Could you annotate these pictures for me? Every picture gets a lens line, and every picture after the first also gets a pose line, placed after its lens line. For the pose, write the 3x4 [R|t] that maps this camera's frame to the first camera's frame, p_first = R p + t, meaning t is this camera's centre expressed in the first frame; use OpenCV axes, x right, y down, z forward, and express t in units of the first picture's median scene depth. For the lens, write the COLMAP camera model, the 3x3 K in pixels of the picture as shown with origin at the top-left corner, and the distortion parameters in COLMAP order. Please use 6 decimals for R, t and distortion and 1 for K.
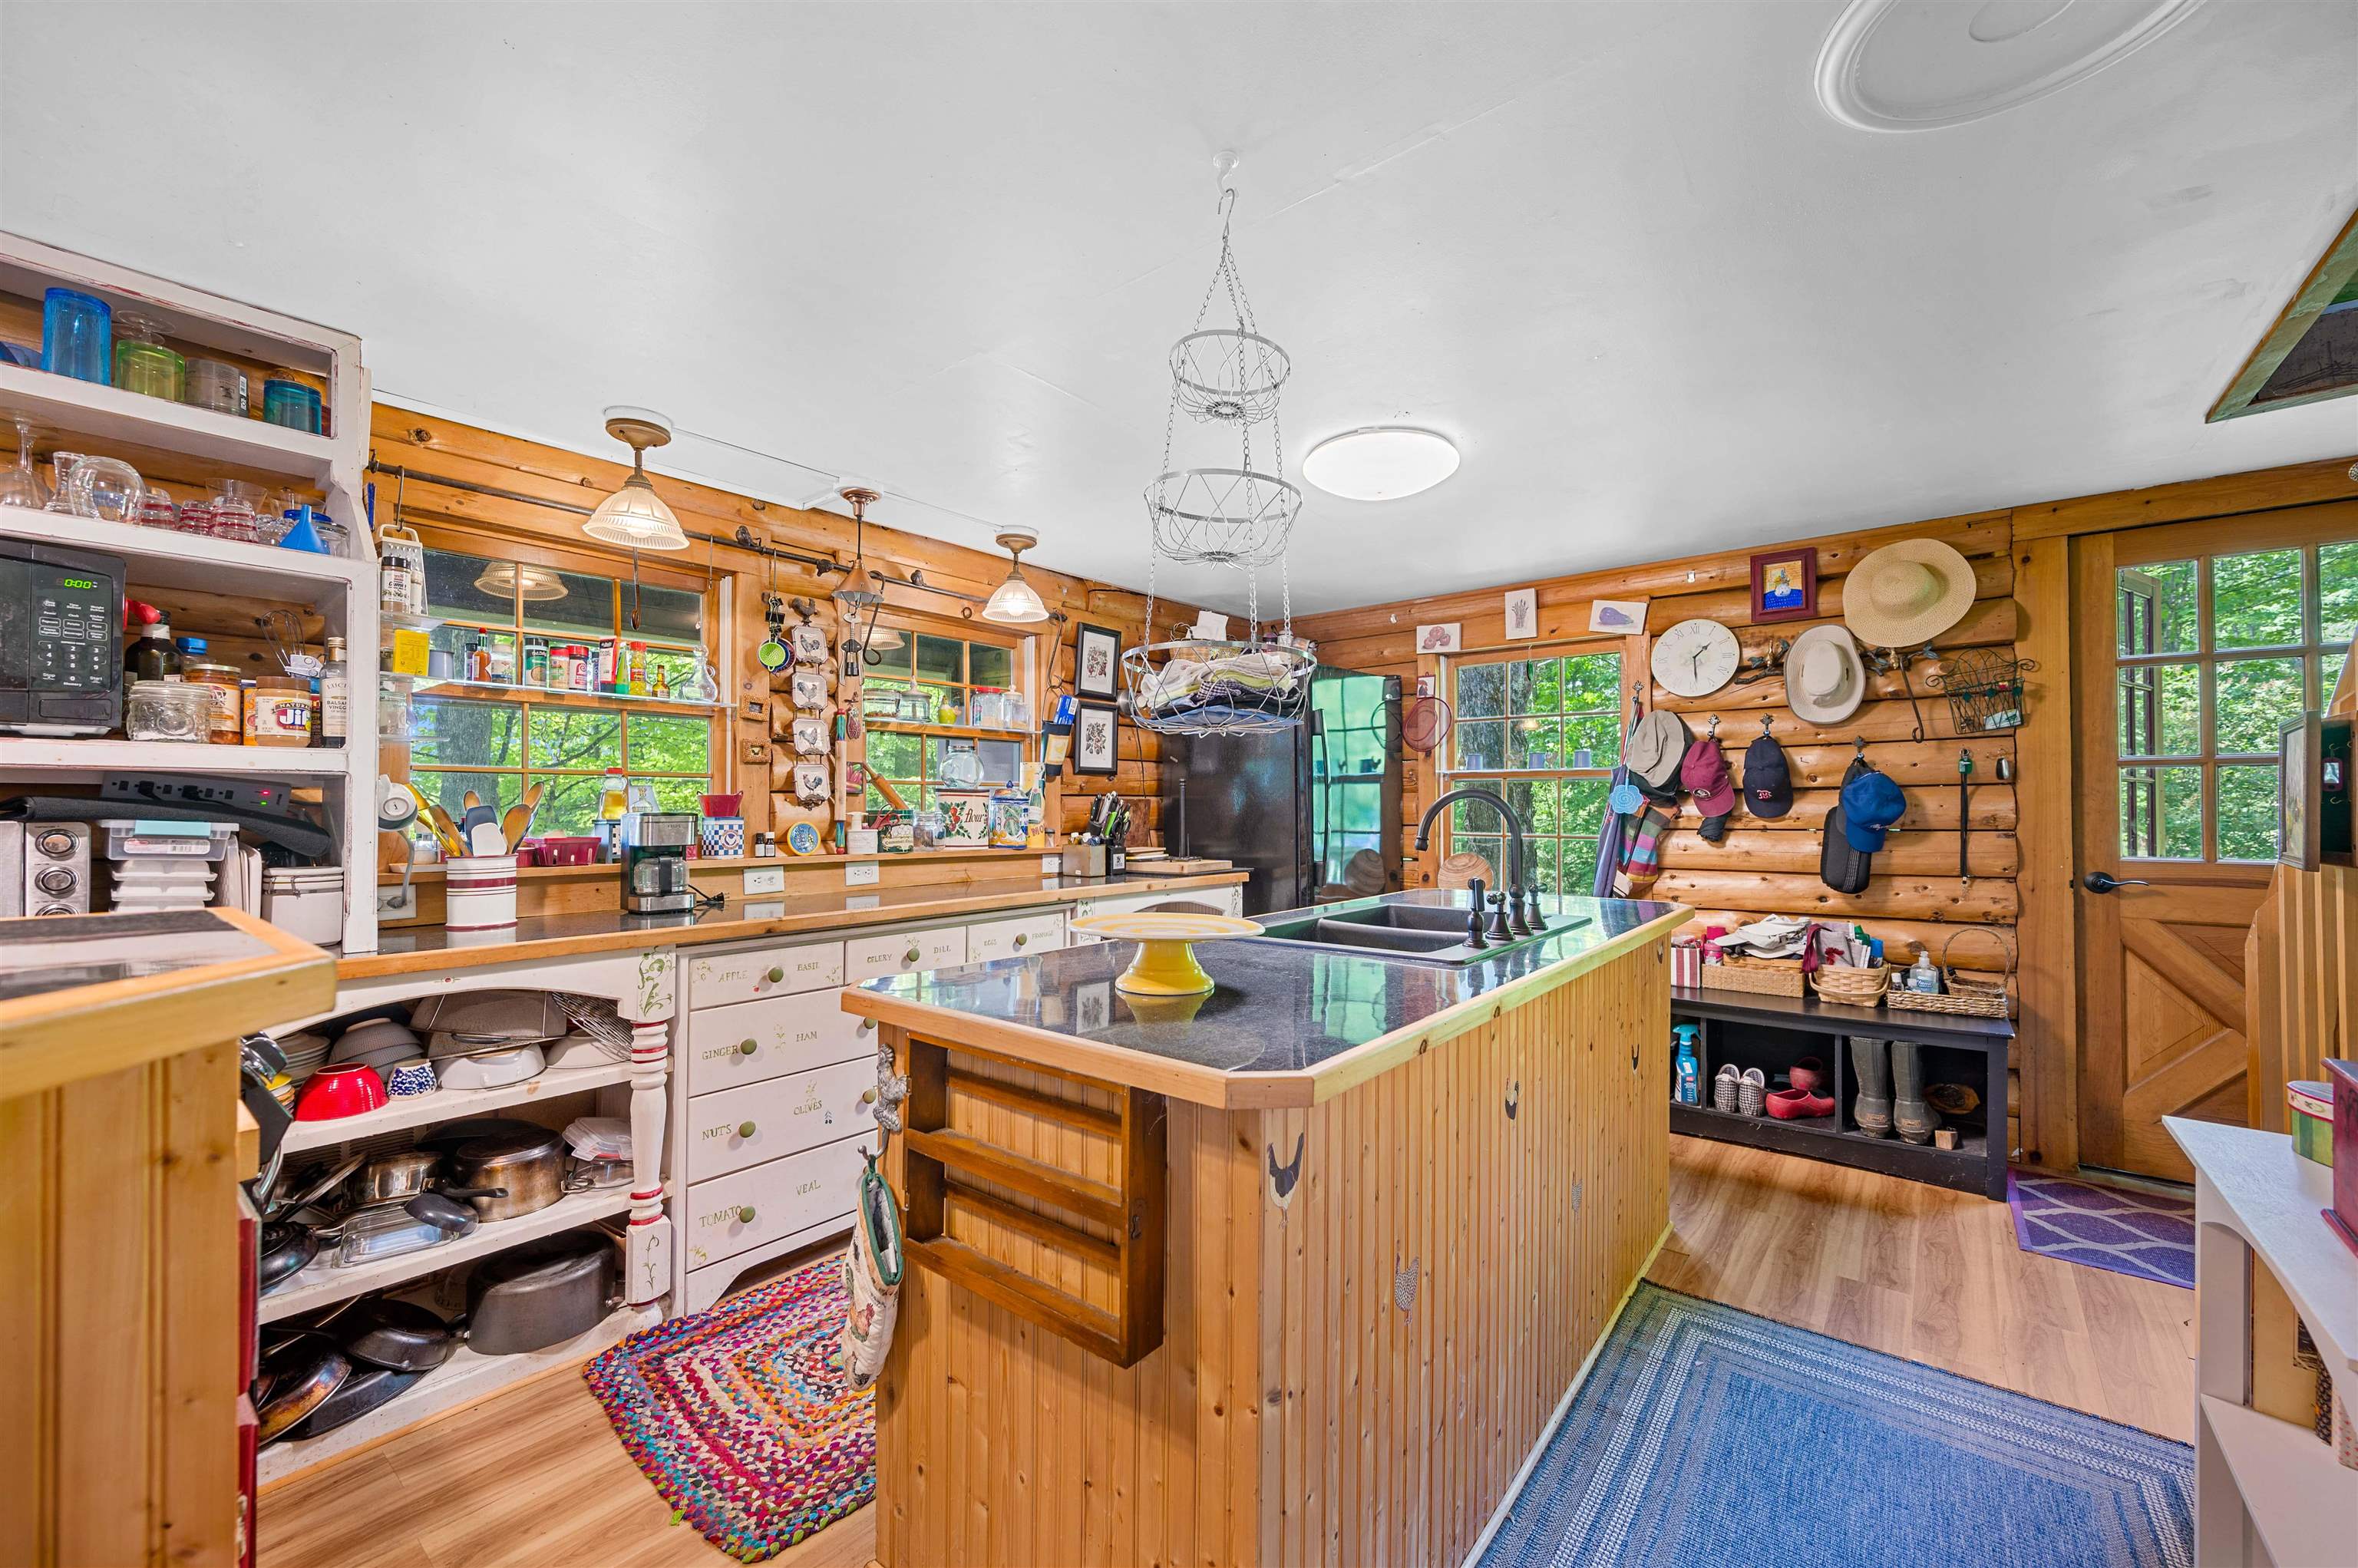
lens RADIAL K [[926.0, 0, 1166.6], [0, 926.0, 788.5], [0, 0, 1]] dist [-0.003573, 0.000601]
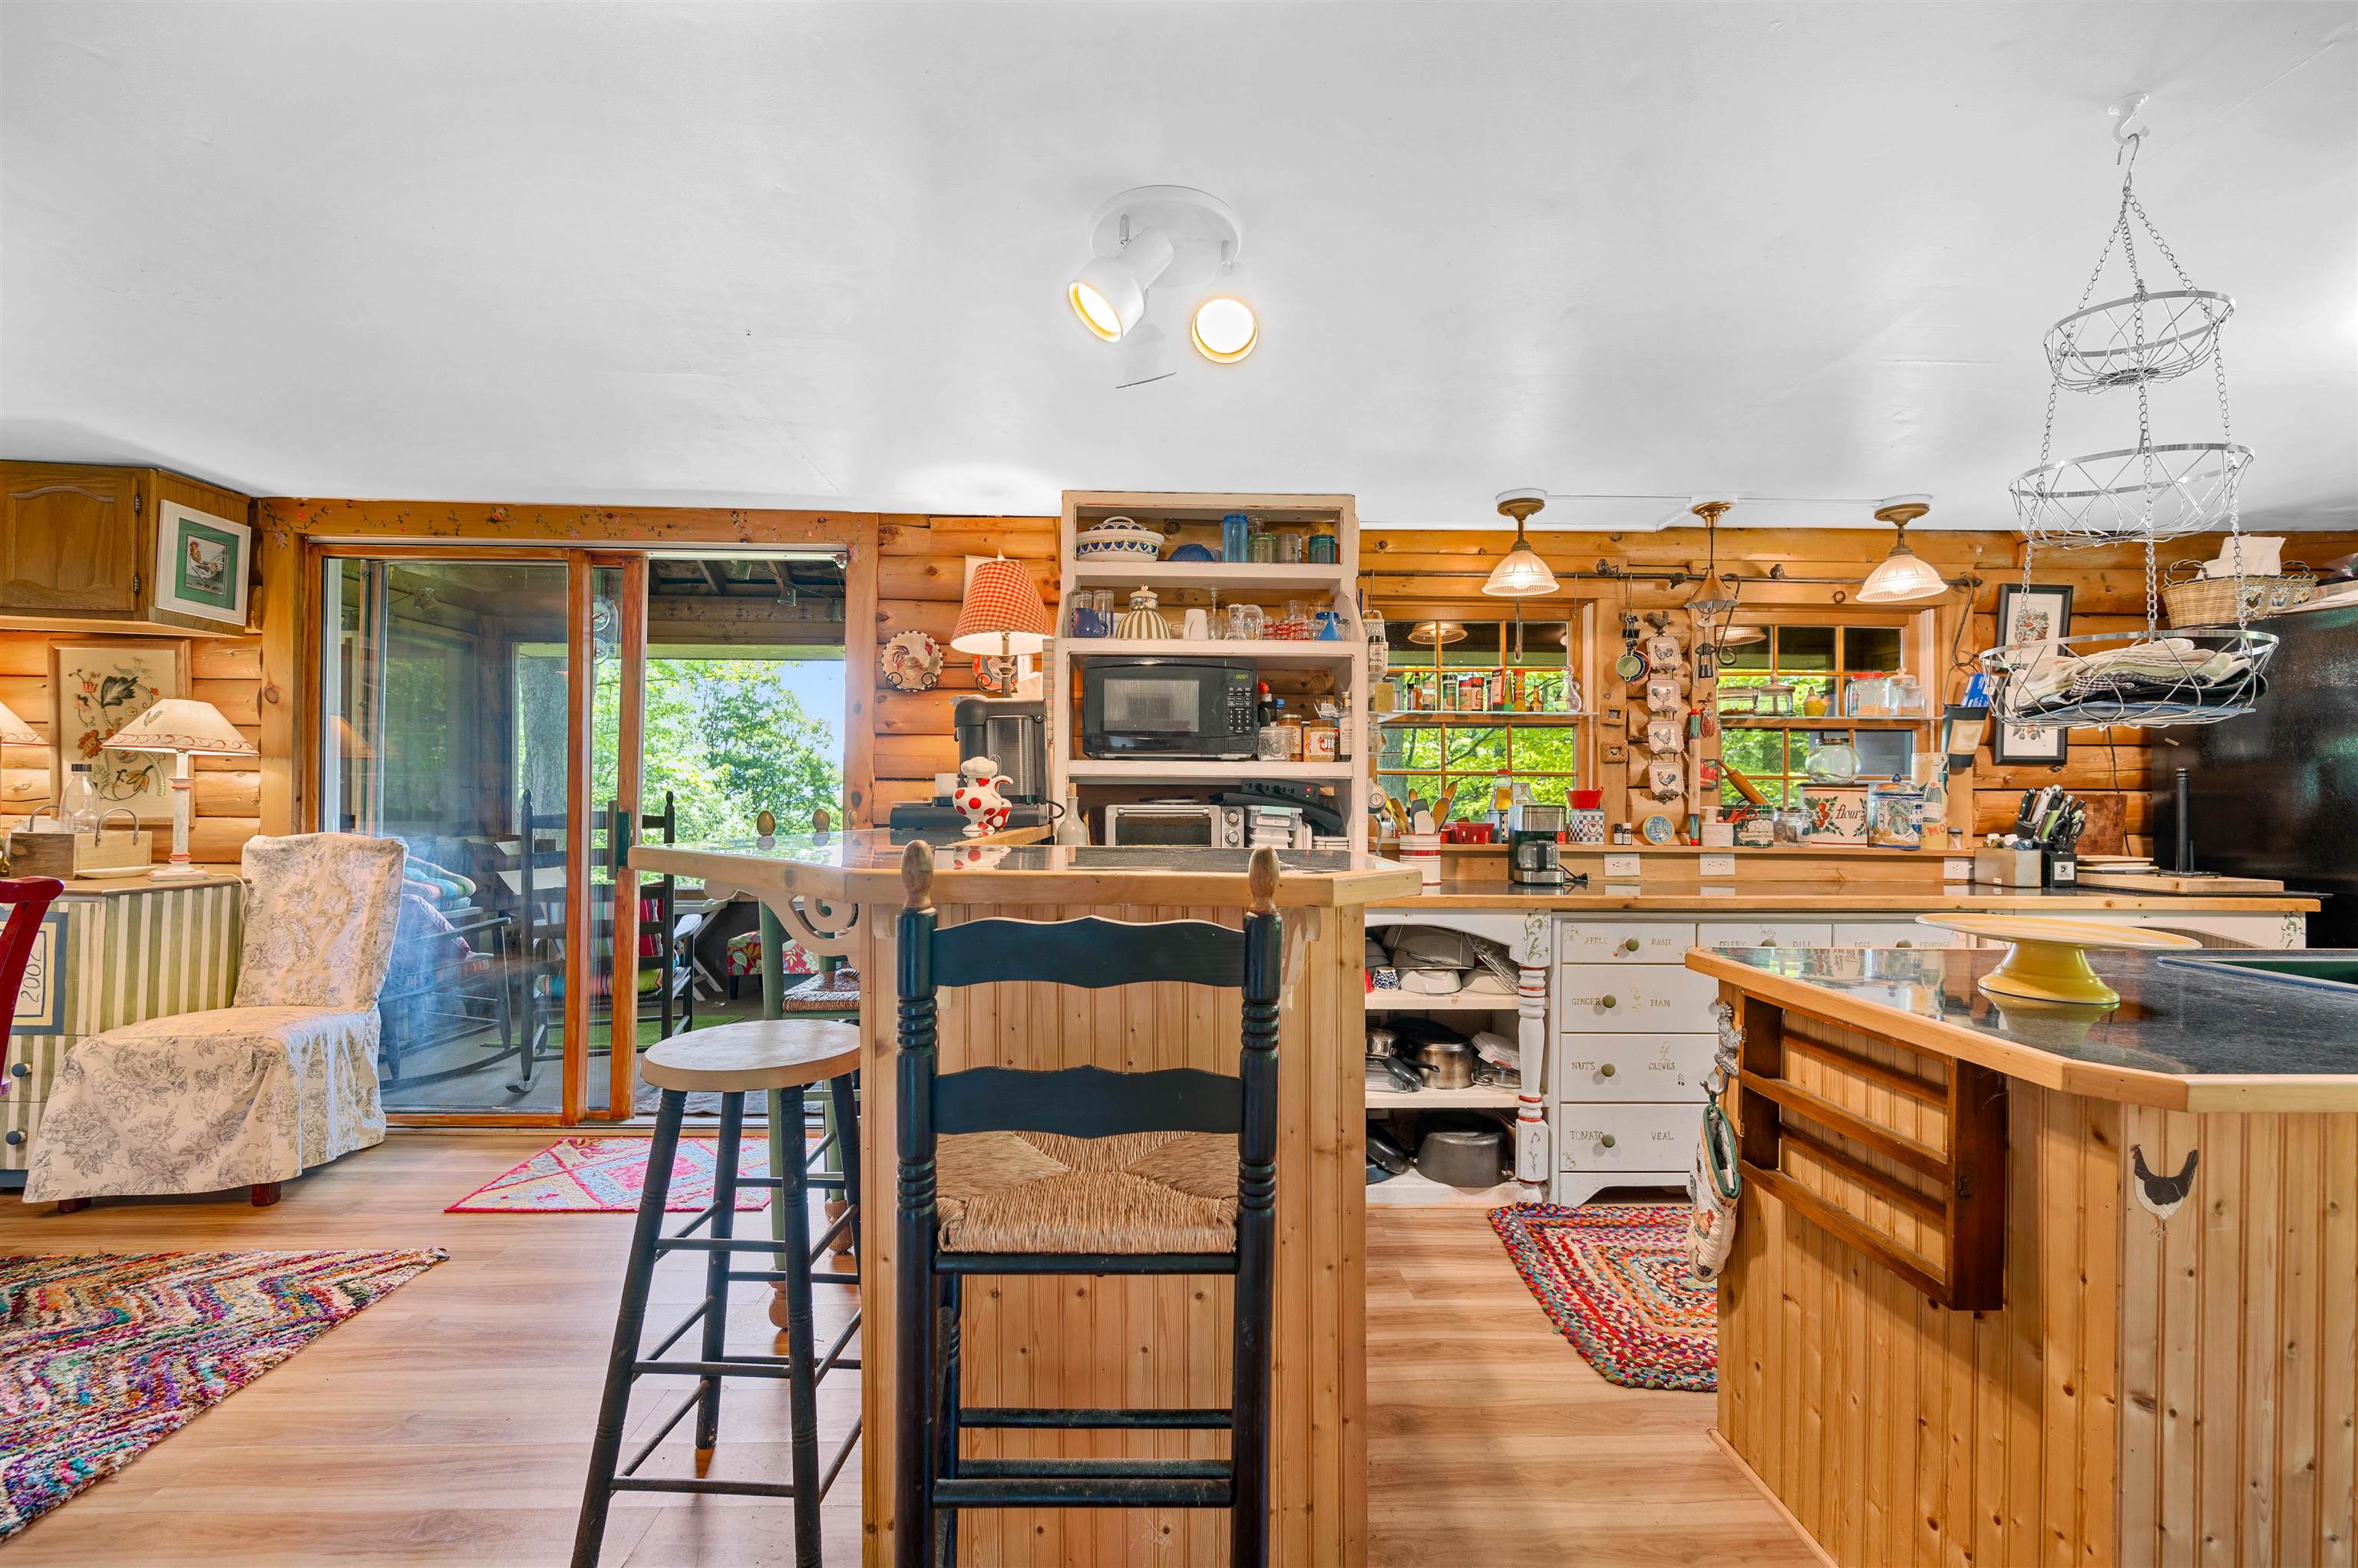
lens RADIAL K [[926.0, 0, 1178.3], [0, 926.0, 791.2], [0, 0, 1]] dist [-0.003573, 0.000601]
pose [[0.654256, 0.001014, -0.756272, 0.108610], [0.007369, 0.999943, 0.007717, -0.007465], [0.756237, -0.010622, 0.654211, -0.247914]]
